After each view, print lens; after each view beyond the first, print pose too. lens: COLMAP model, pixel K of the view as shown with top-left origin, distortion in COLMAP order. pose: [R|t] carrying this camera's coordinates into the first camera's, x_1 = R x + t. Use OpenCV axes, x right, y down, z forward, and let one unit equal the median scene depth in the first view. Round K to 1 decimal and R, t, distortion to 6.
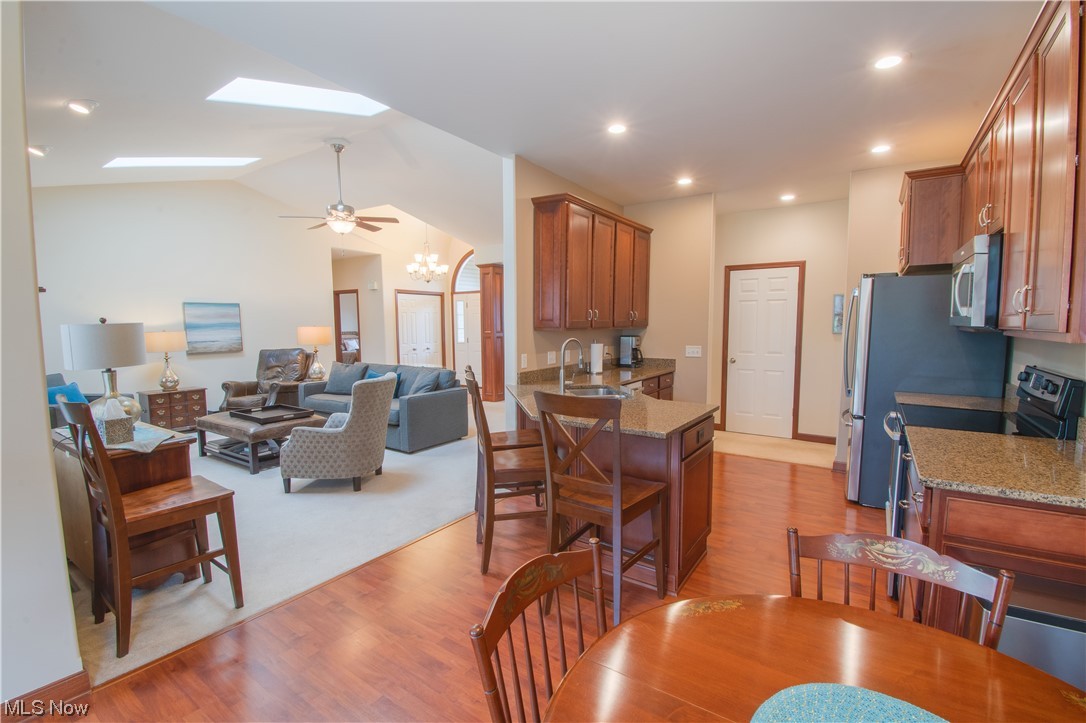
lens RADIAL K [[480.9, 0, 543.8], [0, 480.9, 363.8], [0, 0, 1]] dist [0.032324, -0.033512]
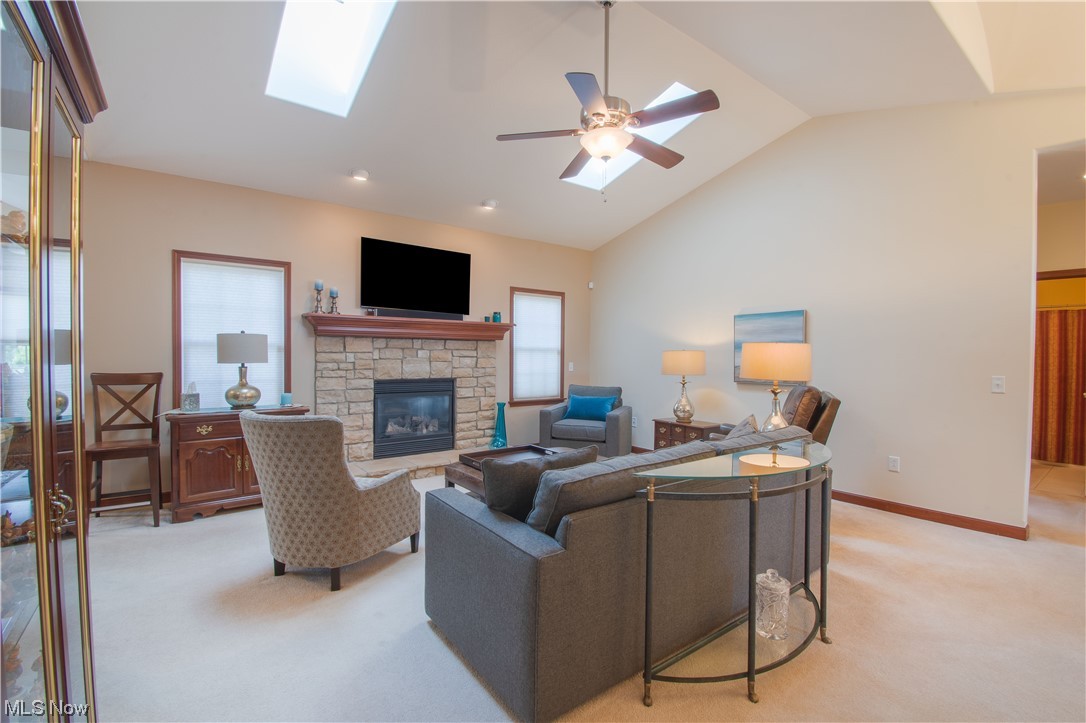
lens RADIAL K [[480.9, 0, 543.8], [0, 480.9, 363.8], [0, 0, 1]] dist [0.032324, -0.033512]
pose [[-0.313128, 0.021805, -0.949461, 0.104119], [-0.088696, 0.994696, 0.052095, -0.074990], [0.945560, 0.100526, -0.309533, 1.149117]]
